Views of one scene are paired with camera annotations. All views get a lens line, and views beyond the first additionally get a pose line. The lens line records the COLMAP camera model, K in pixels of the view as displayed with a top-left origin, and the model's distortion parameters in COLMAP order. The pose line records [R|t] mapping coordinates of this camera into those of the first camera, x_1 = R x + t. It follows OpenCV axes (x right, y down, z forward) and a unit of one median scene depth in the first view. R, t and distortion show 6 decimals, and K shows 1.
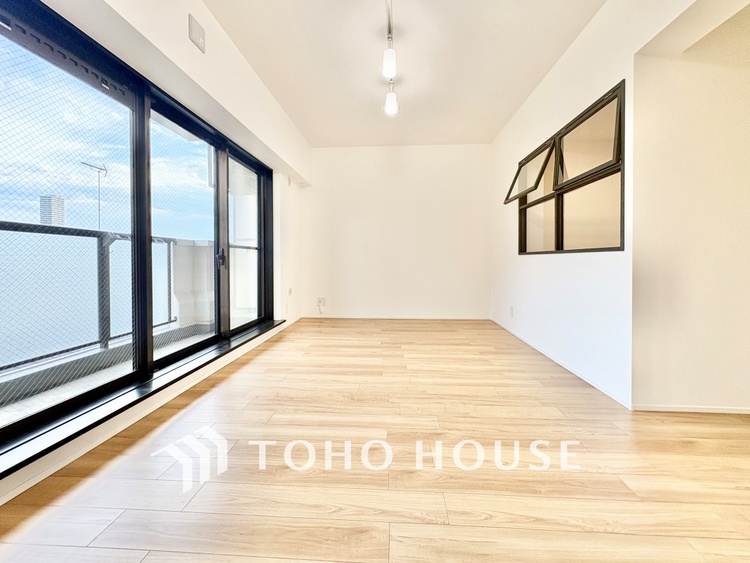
lens RADIAL K [[320.7, 0, 372.8], [0, 320.7, 265.5], [0, 0, 1]] dist [0.001012, 0.000391]
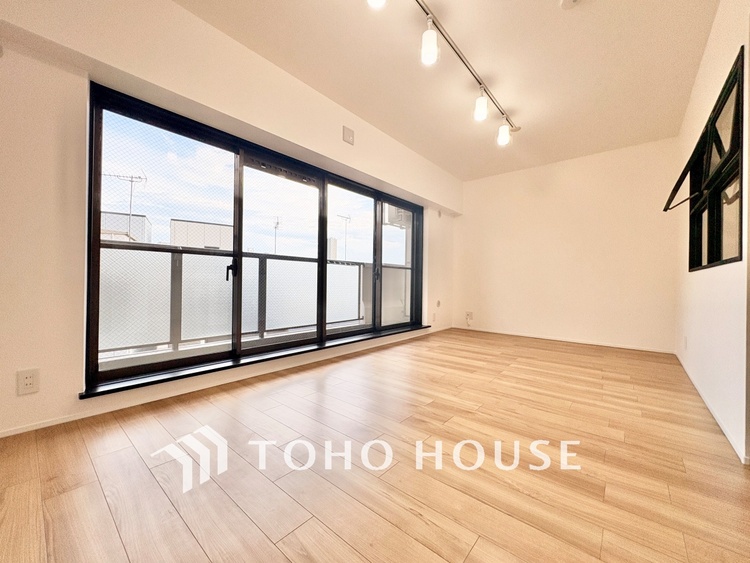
lens RADIAL K [[299.1, 0, 375.0], [0, 299.1, 281.5], [0, 0, 1]] dist [-0.001138, -0.000078]
pose [[0.803694, 0.014699, -0.594862, 0.402884], [-0.028255, 0.999510, -0.013476, 0.033731], [0.594372, 0.027638, 0.803715, -0.105816]]
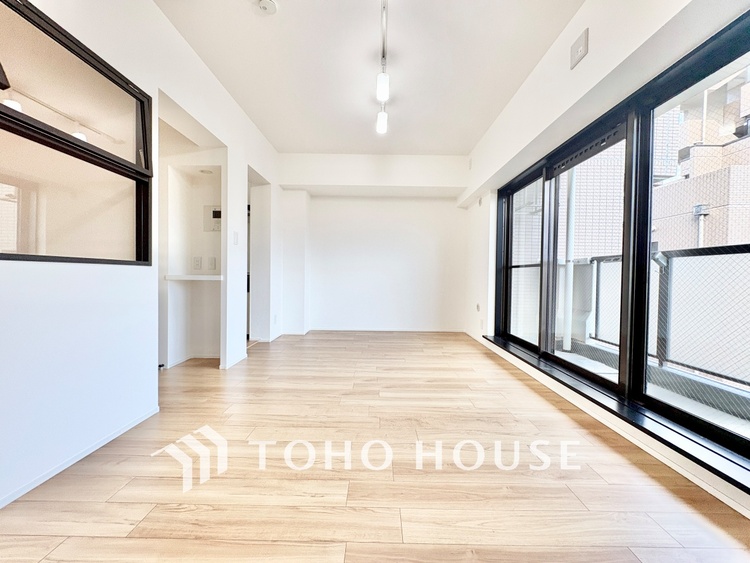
lens RADIAL K [[299.9, 0, 375.0], [0, 299.9, 281.5], [0, 0, 1]] dist [-0.000953, -0.000072]
pose [[-0.998220, -0.009317, -0.058909, 0.103446], [-0.011557, 0.999218, 0.037809, -0.031408], [0.058511, 0.038423, -0.997547, 1.617336]]
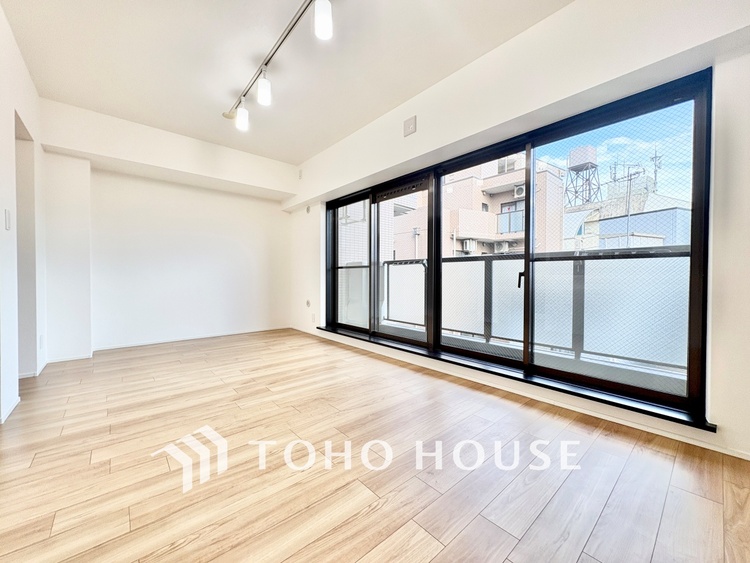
lens RADIAL K [[299.9, 0, 375.0], [0, 299.9, 281.5], [0, 0, 1]] dist [-0.000953, -0.000072]
pose [[-0.708817, 0.011492, -0.705299, 0.475054], [-0.013225, 0.999475, 0.029576, -0.028583], [0.705269, 0.030292, -0.708292, 1.610795]]
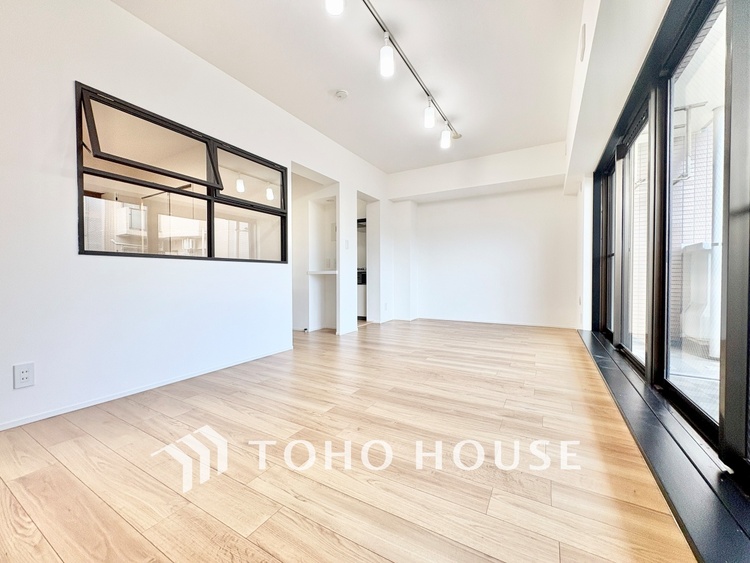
lens RADIAL K [[299.9, 0, 375.0], [0, 299.9, 281.5], [0, 0, 1]] dist [-0.000953, -0.000072]
pose [[-0.898943, -0.001432, 0.438063, -0.313911], [0.014337, 0.999363, 0.032688, 0.005371], [-0.437830, 0.035665, -0.898350, 1.857421]]
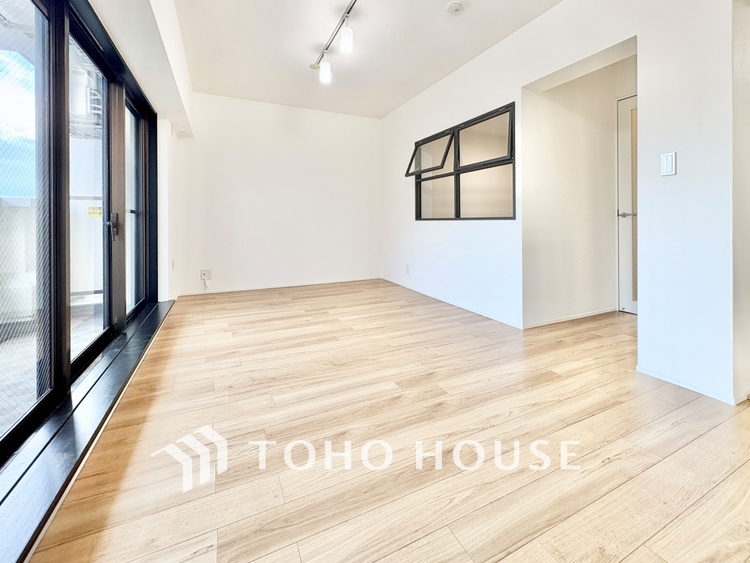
lens RADIAL K [[333.6, 0, 382.1], [0, 333.6, 224.2], [0, 0, 1]] dist [-0.000902, 0.000093]
pose [[0.866559, -0.006284, 0.499034, -0.395437], [0.011394, 0.999909, -0.007193, -0.017777], [-0.498944, 0.011919, 0.866552, 0.002649]]
